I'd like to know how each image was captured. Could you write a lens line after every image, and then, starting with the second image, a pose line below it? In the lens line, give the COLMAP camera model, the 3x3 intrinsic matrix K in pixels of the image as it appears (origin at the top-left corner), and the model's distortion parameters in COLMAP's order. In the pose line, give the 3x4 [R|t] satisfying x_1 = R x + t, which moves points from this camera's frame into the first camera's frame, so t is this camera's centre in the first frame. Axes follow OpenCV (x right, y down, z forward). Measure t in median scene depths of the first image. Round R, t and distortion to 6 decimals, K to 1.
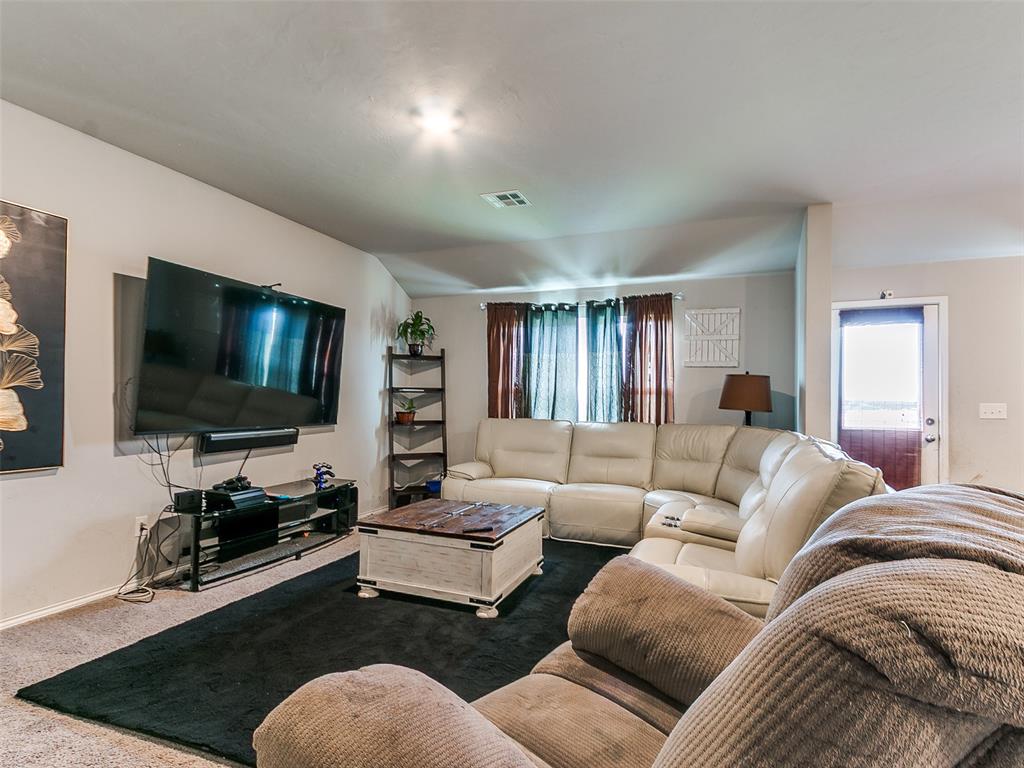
lens RADIAL K [[536.8, 0, 514.2], [0, 536.8, 396.9], [0, 0, 1]] dist [0.007005, -0.006087]
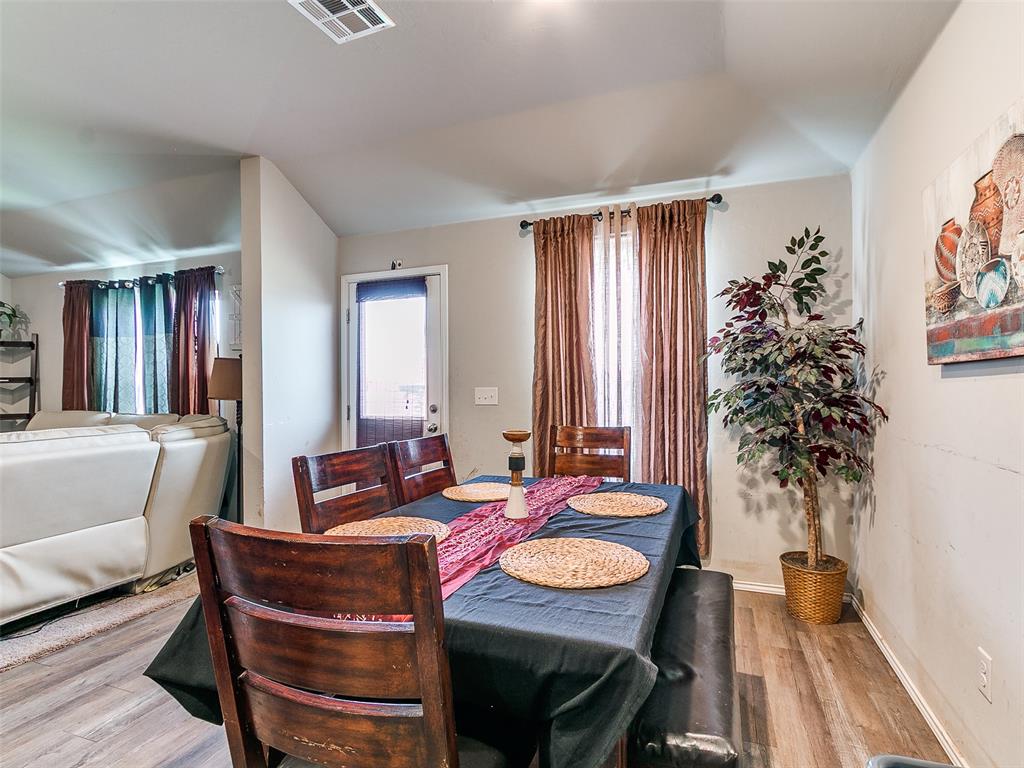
lens RADIAL K [[536.8, 0, 510.0], [0, 536.8, 385.9], [0, 0, 1]] dist [0.007005, -0.006087]
pose [[0.999761, -0.015808, 0.015073, 0.859108], [0.015681, 0.999841, 0.008477, 0.002522], [-0.015204, -0.008238, 0.999850, 0.122591]]
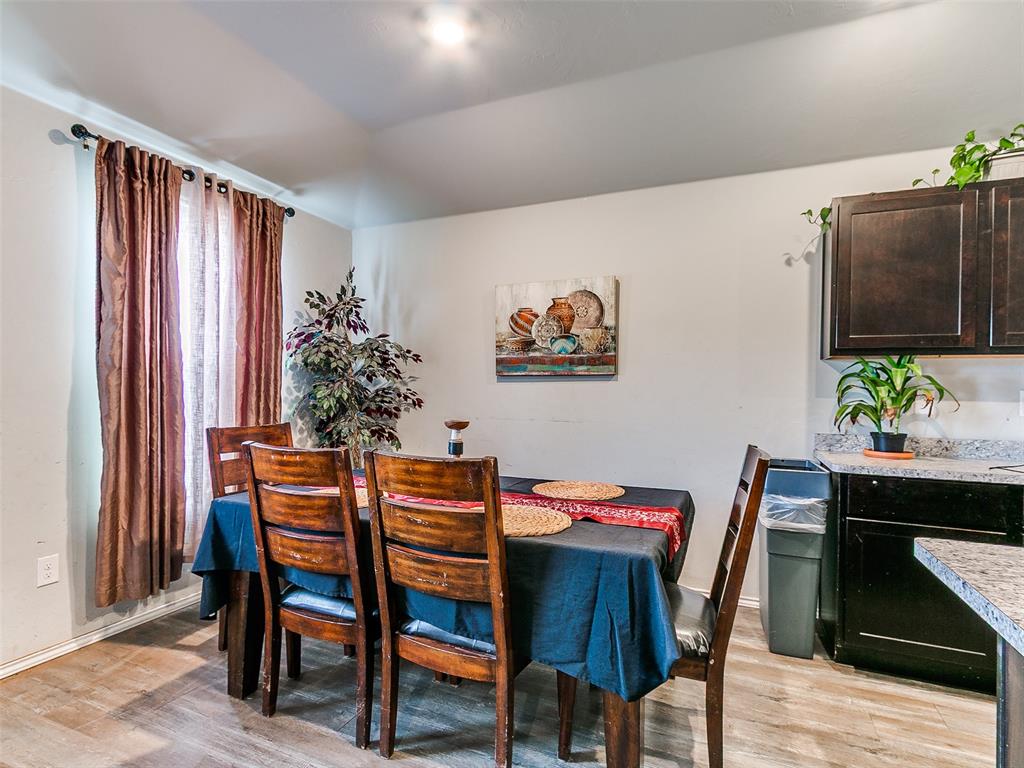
lens RADIAL K [[536.8, 0, 504.7], [0, 536.8, 388.8], [0, 0, 1]] dist [0.007005, -0.006087]
pose [[0.041158, -0.005386, 0.999138, 0.400213], [-0.019561, 0.999789, 0.006195, 0.010093], [-0.998961, -0.019799, 0.041044, 0.469858]]
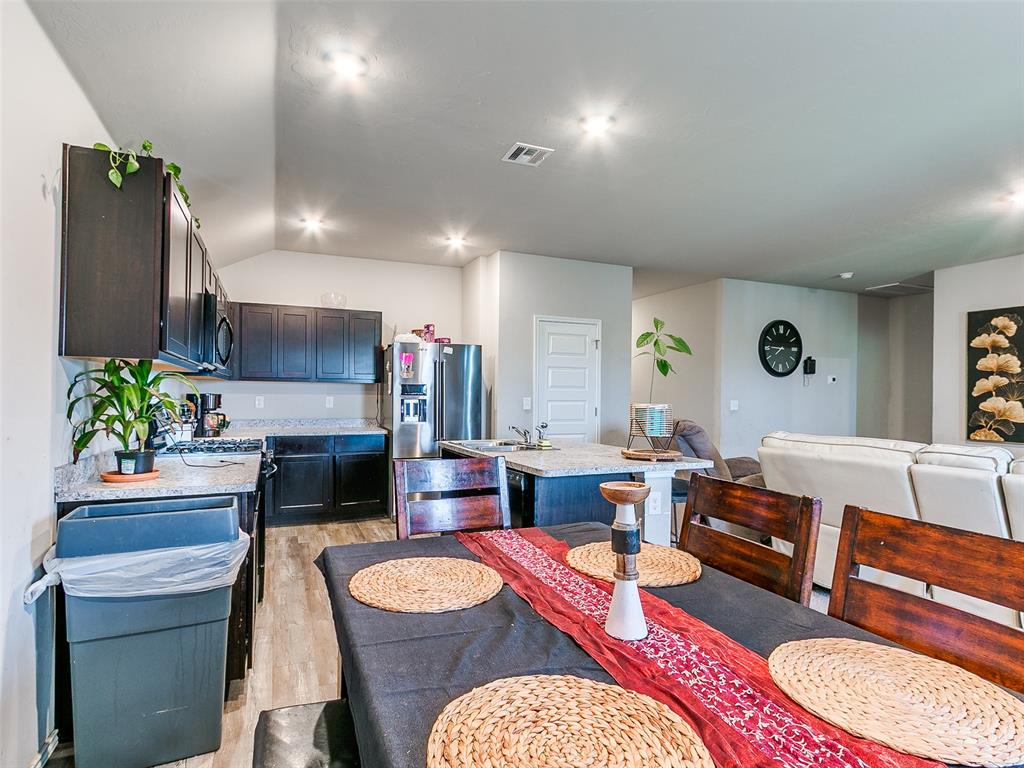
lens RADIAL K [[536.8, 0, 508.0], [0, 536.8, 387.0], [0, 0, 1]] dist [0.007005, -0.006087]
pose [[-0.713163, -0.027456, -0.700460, 1.063312], [-0.010020, 0.999530, -0.028977, 0.006168], [0.700926, -0.013647, -0.713103, 0.667681]]
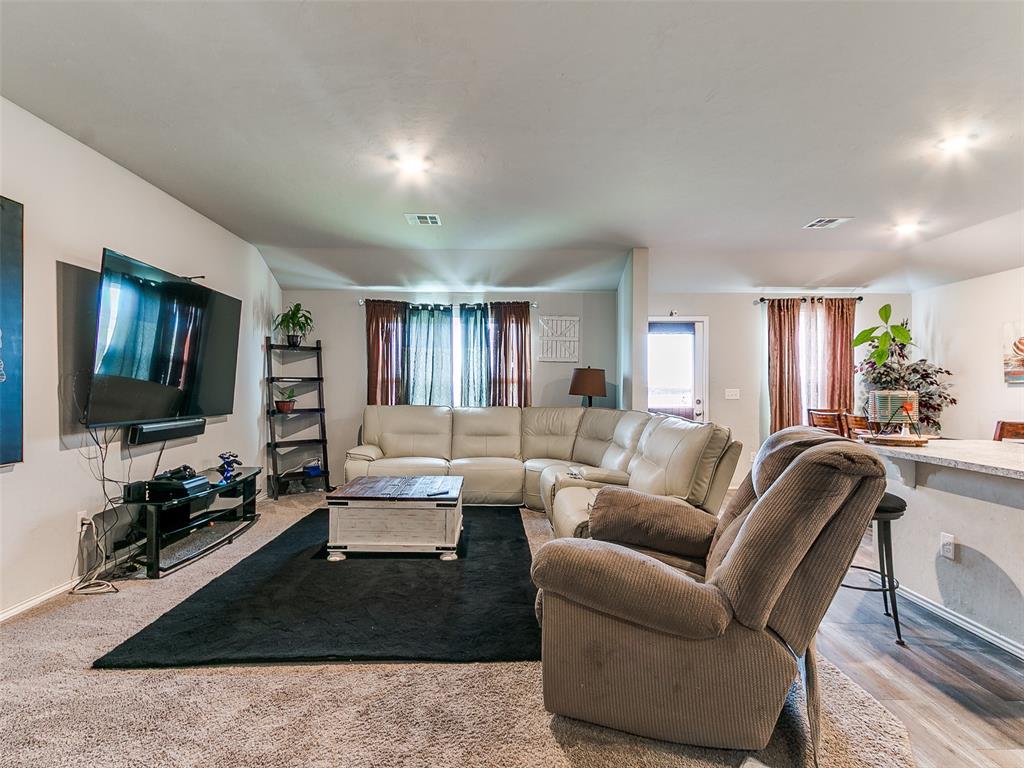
lens RADIAL K [[536.8, 0, 504.9], [0, 536.8, 390.1], [0, 0, 1]] dist [0.007005, -0.006087]
pose [[0.923544, -0.007258, 0.383424, -0.266206], [0.002185, 0.999904, 0.013664, -0.007306], [-0.383486, -0.011782, 0.923471, -0.143645]]
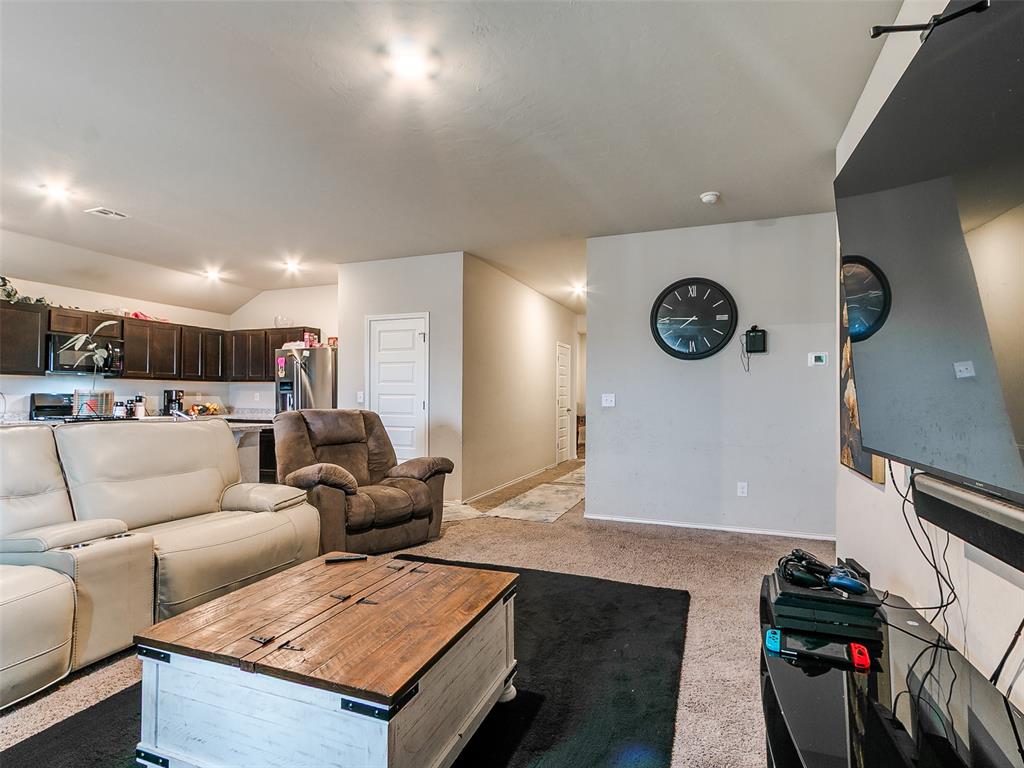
lens RADIAL K [[536.8, 0, 516.0], [0, 536.8, 390.7], [0, 0, 1]] dist [0.007005, -0.006087]
pose [[-0.999853, -0.015585, -0.007204, -0.197832], [-0.015435, 0.999672, -0.020452, 0.014054], [0.007520, -0.020338, -0.999765, 1.178617]]
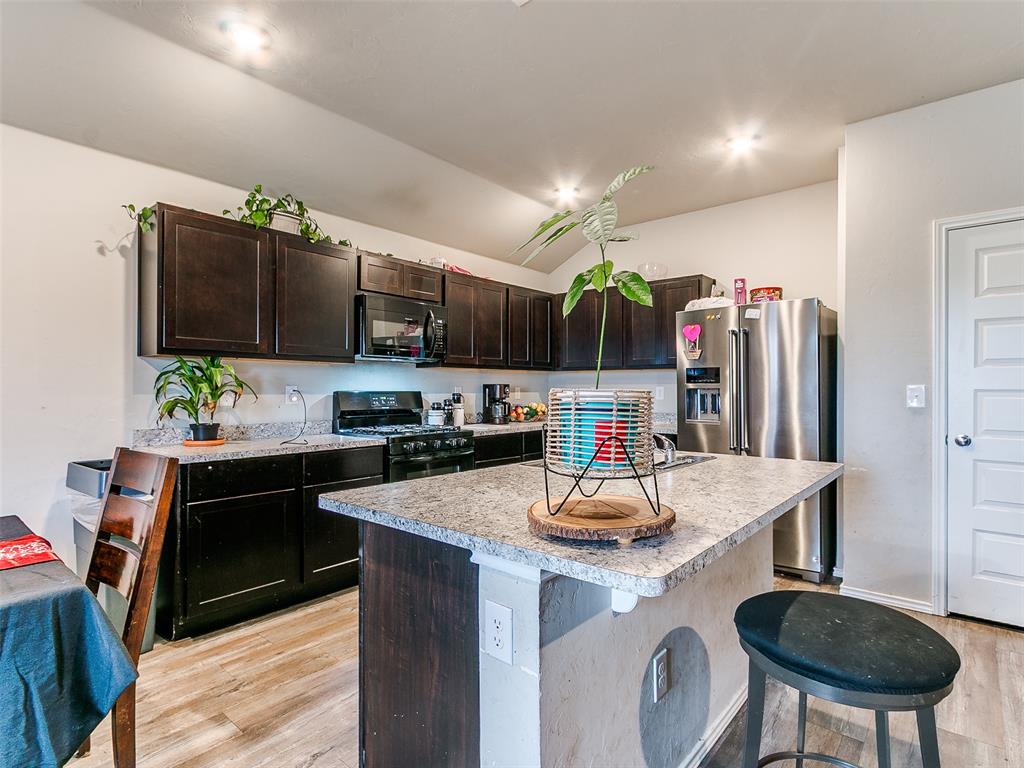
lens RADIAL K [[536.8, 0, 508.0], [0, 536.8, 389.7], [0, 0, 1]] dist [0.007005, -0.006087]
pose [[-0.946396, -0.012064, 0.322784, 0.427527], [-0.012791, 0.999918, -0.000131, 0.006272], [-0.322756, -0.004253, -0.946472, 0.583412]]
